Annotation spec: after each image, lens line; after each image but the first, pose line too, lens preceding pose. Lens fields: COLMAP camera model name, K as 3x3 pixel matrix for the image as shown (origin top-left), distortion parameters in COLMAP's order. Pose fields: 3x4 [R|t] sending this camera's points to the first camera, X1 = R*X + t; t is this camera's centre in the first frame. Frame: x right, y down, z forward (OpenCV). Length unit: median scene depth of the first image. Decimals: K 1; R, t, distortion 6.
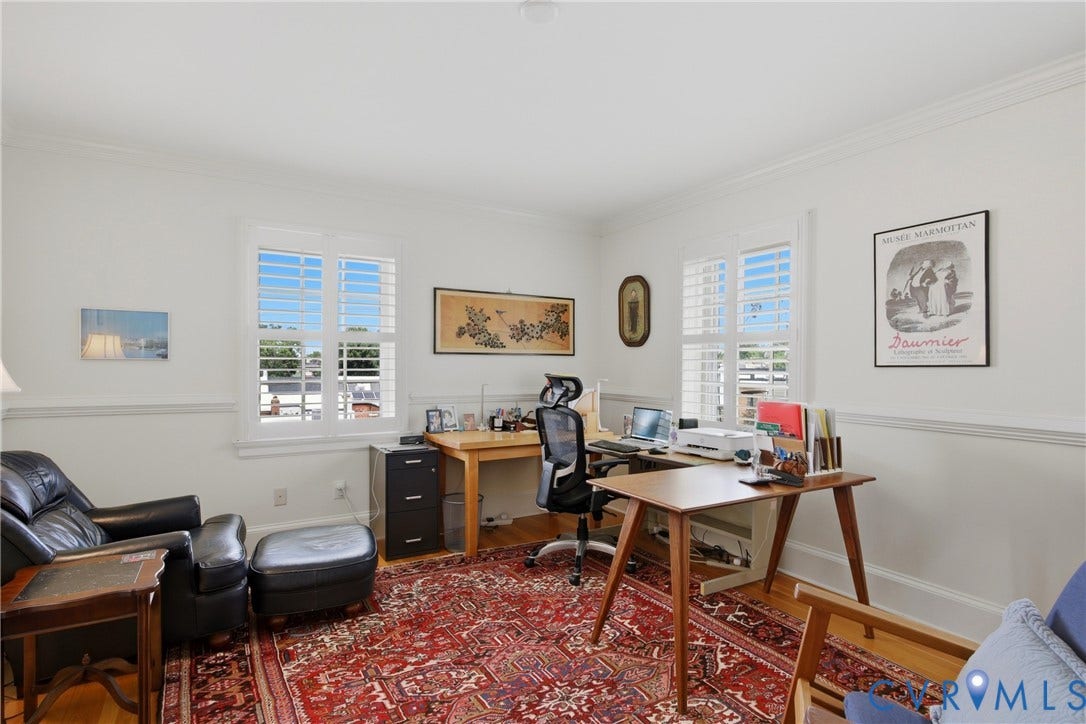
lens RADIAL K [[552.2, 0, 543.1], [0, 552.2, 367.1], [0, 0, 1]] dist [0.002365, 0.000796]
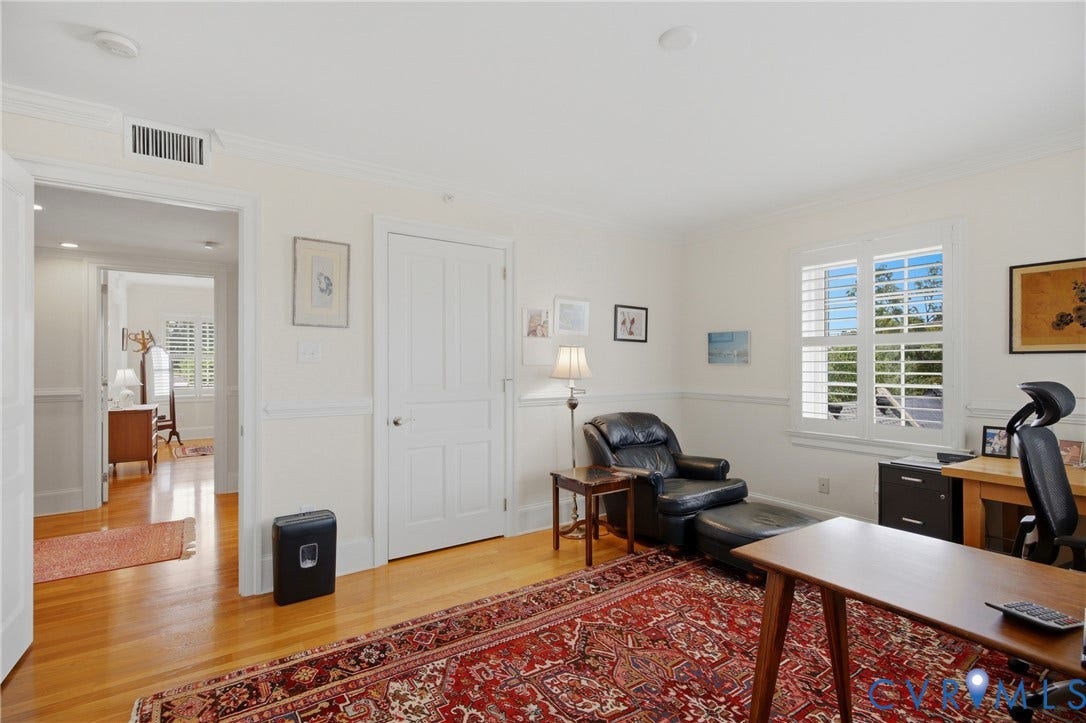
lens RADIAL K [[496.0, 0, 543.0], [0, 496.0, 361.5], [0, 0, 1]] dist [0.000863, 0.000091]
pose [[0.073824, -0.010283, -0.997218, 0.751706], [-0.000950, 0.999946, -0.010382, -0.009887], [0.997271, 0.001714, 0.073811, 0.533584]]
